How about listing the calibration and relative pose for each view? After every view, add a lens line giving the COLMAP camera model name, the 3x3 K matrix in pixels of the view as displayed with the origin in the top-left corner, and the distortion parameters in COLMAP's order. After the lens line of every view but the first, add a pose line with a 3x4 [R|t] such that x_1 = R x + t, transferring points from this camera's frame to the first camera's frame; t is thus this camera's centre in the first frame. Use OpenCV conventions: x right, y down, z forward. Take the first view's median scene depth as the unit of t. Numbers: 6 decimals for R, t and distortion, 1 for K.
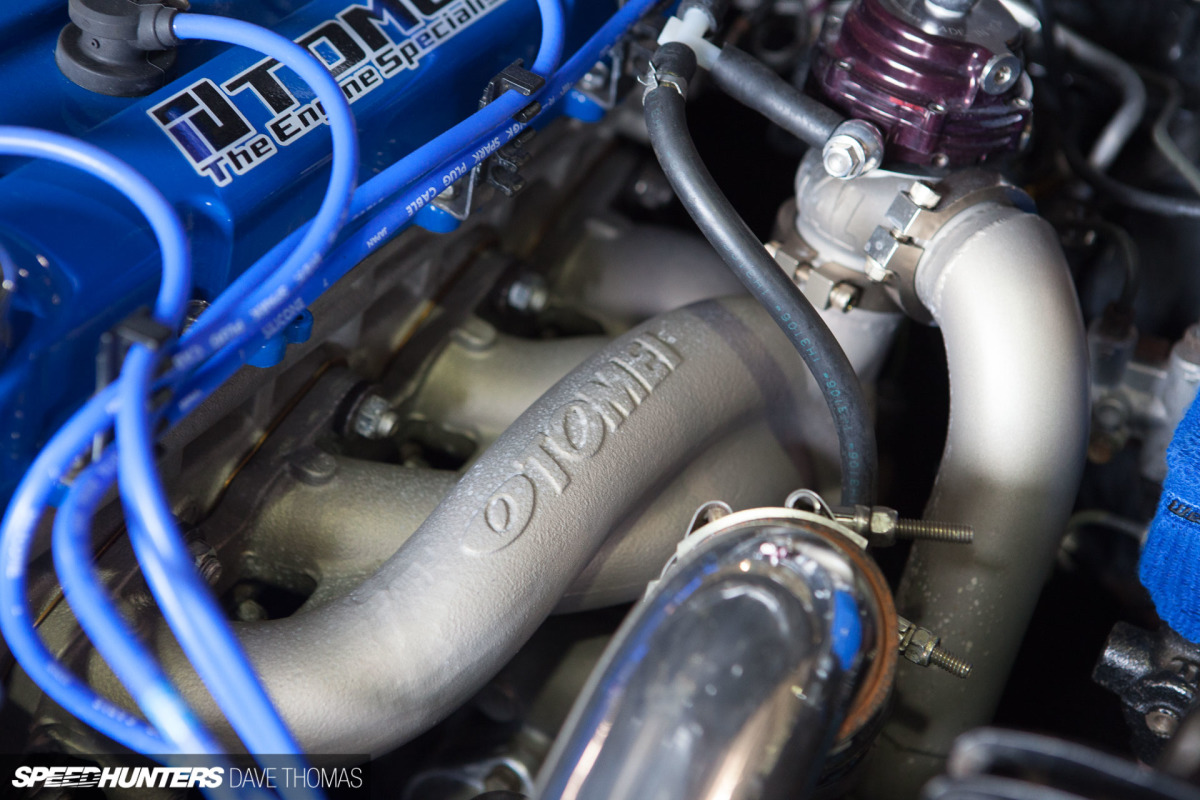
lens RADIAL K [[2304.3, 0, 576.9], [0, 2304.3, 401.3], [0, 0, 1]] dist [0.296604, 0.038781]
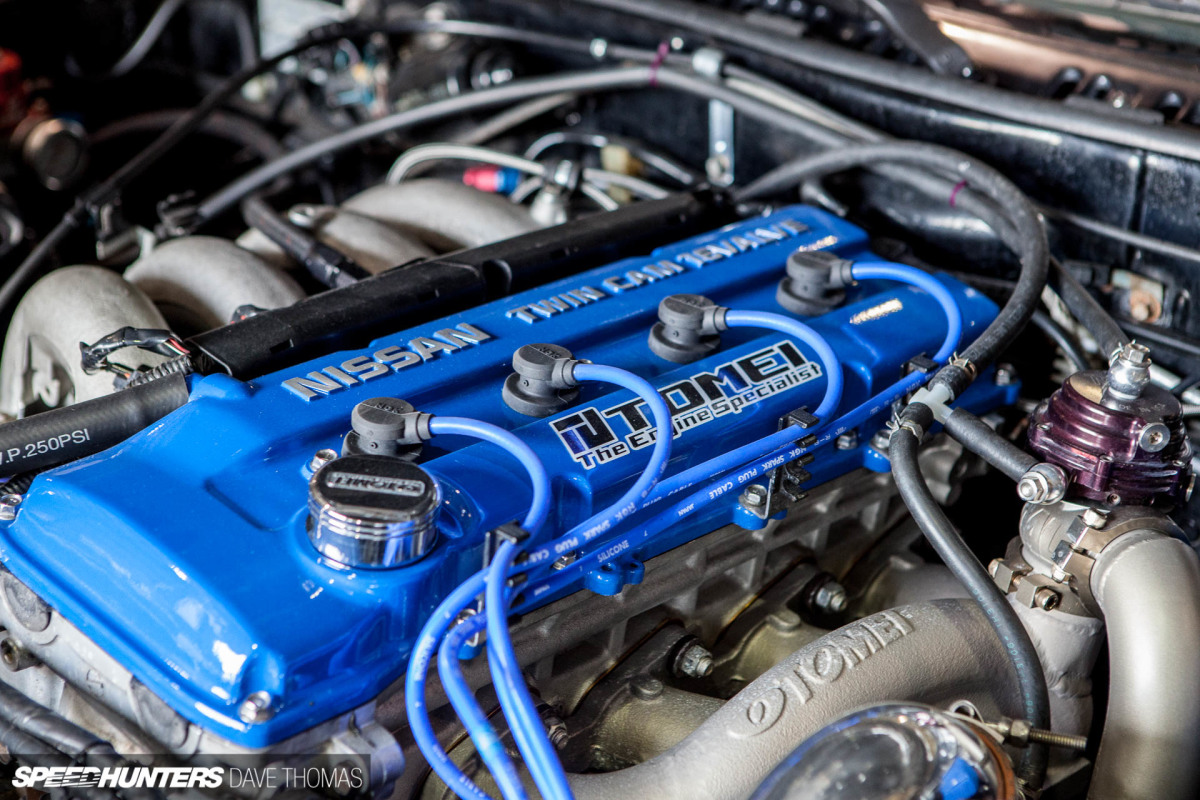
lens RADIAL K [[2304.3, 0, 576.9], [0, 2304.3, 401.3], [0, 0, 1]] dist [0.296604, 0.038781]
pose [[0.967569, 0.048432, -0.247921, 0.192311], [-0.102988, 0.971808, -0.212090, 0.167868], [0.230659, 0.230745, 0.945279, -0.392818]]
